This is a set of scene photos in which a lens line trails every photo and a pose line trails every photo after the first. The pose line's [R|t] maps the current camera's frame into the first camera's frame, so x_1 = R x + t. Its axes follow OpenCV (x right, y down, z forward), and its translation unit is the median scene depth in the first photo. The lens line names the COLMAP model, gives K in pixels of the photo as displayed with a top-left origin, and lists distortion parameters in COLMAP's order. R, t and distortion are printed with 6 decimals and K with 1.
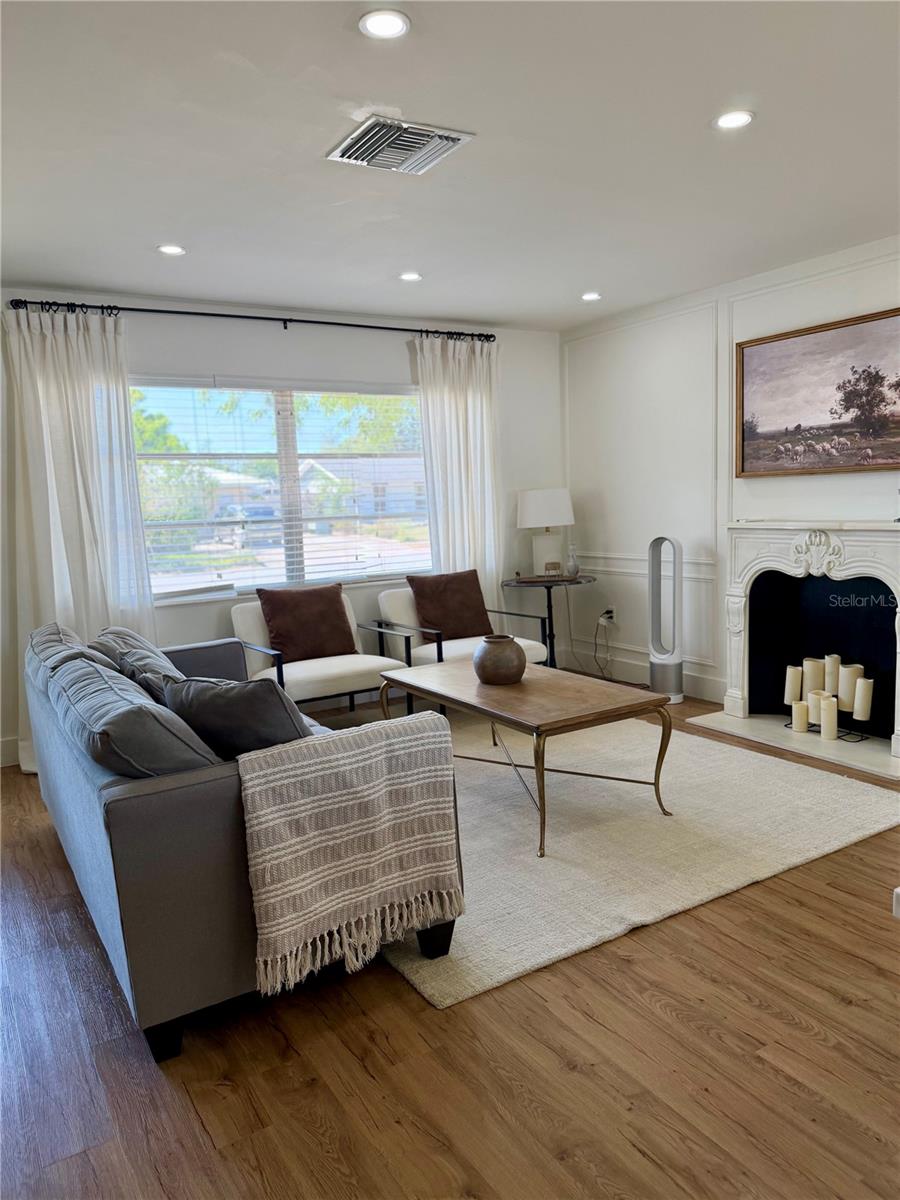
lens RADIAL K [[838.4, 0, 456.7], [0, 838.4, 601.4], [0, 0, 1]] dist [0.026827, -0.049635]
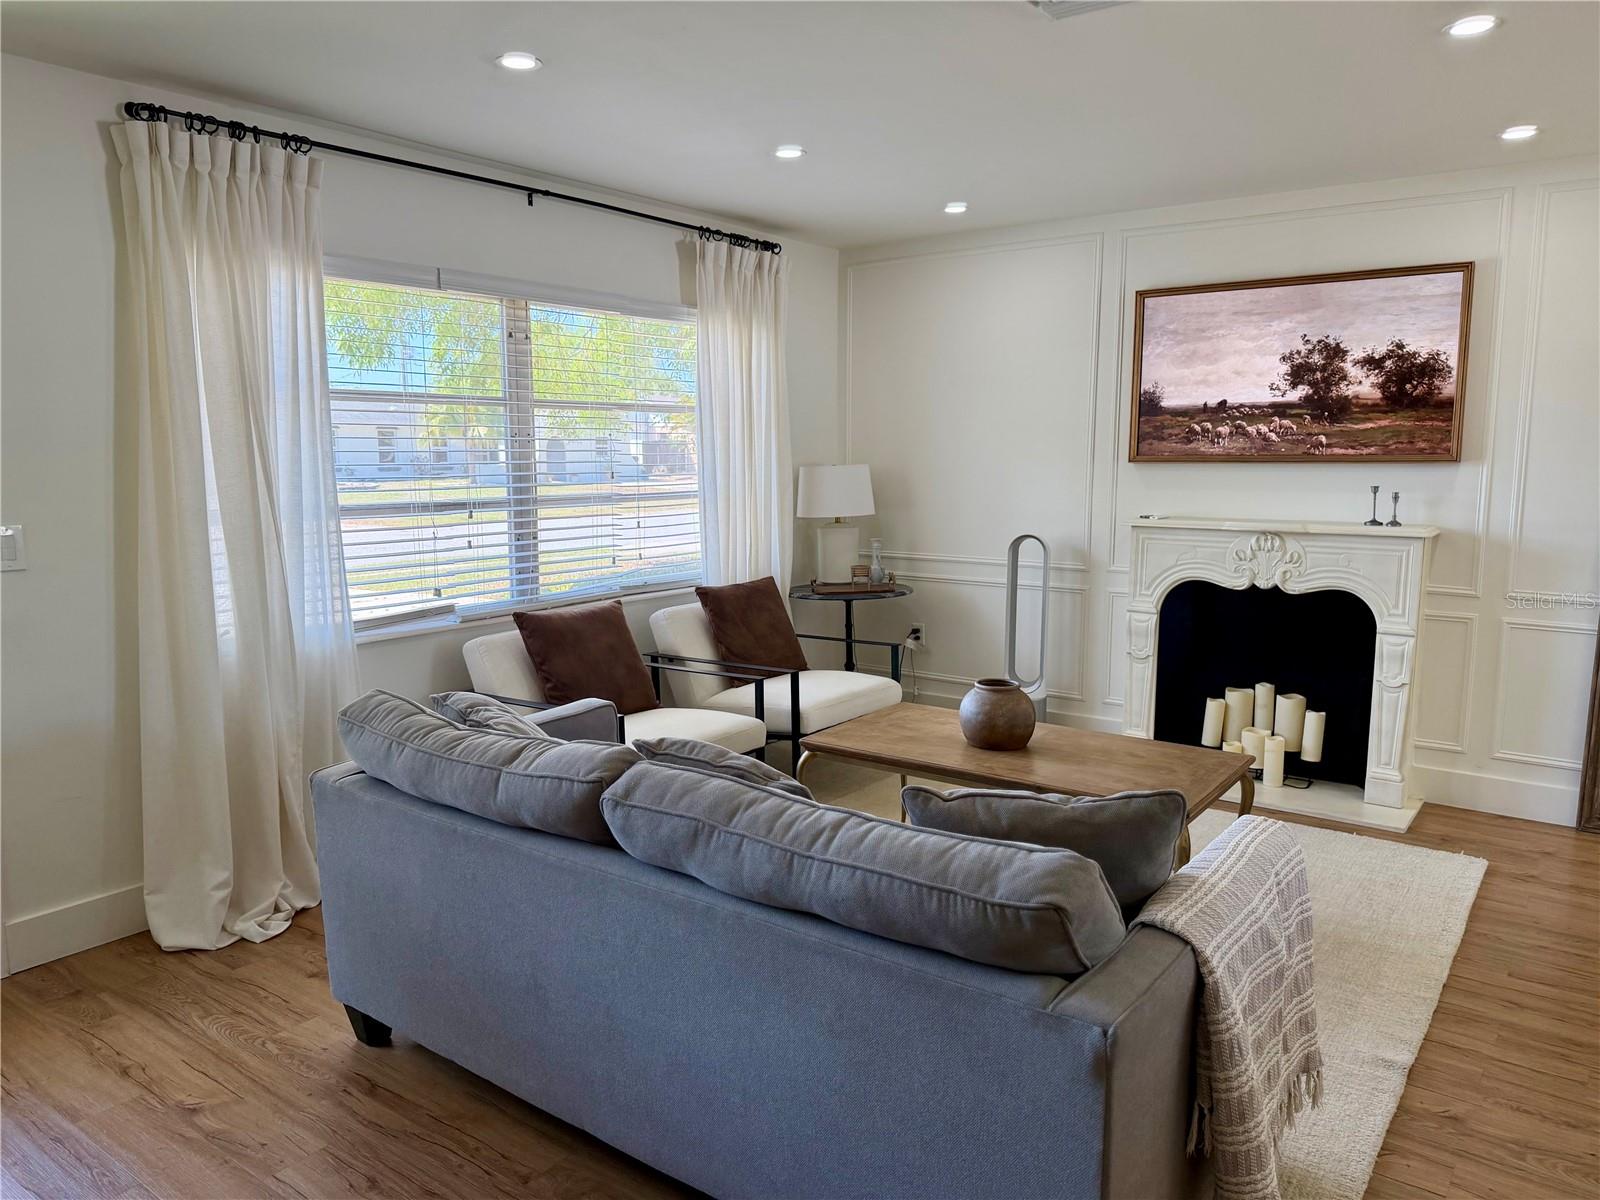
lens RADIAL K [[1117.8, 0, 785.6], [0, 1117.8, 607.3], [0, 0, 1]] dist [0.026827, -0.049635]
pose [[0.931289, -0.015212, 0.363964, -0.401761], [0.011126, 0.999849, 0.013320, -0.031779], [-0.364111, -0.008356, 0.931318, 0.156019]]
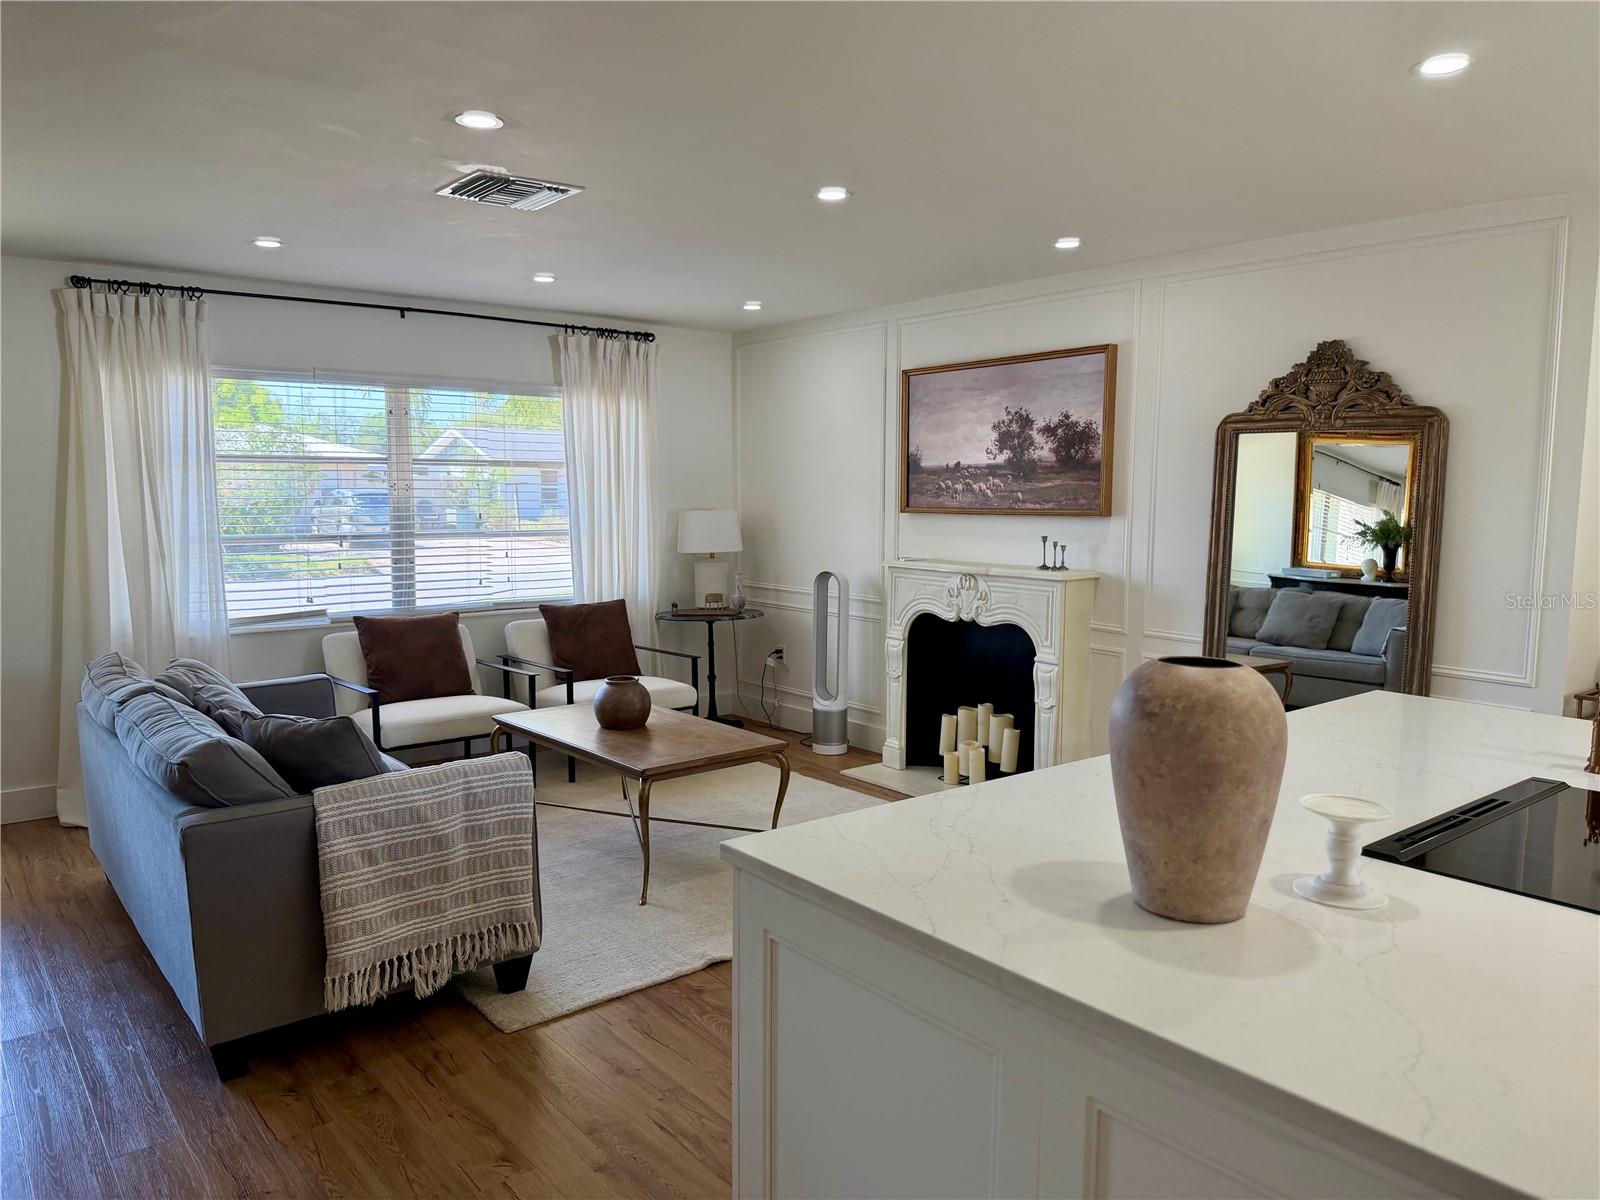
lens RADIAL K [[1117.8, 0, 813.5], [0, 1117.8, 599.3], [0, 0, 1]] dist [0.026827, -0.049635]
pose [[0.990065, 0.030502, 0.137260, 0.078775], [-0.027234, 0.999301, -0.025624, -0.017832], [-0.137946, 0.021631, 0.990204, -0.240140]]
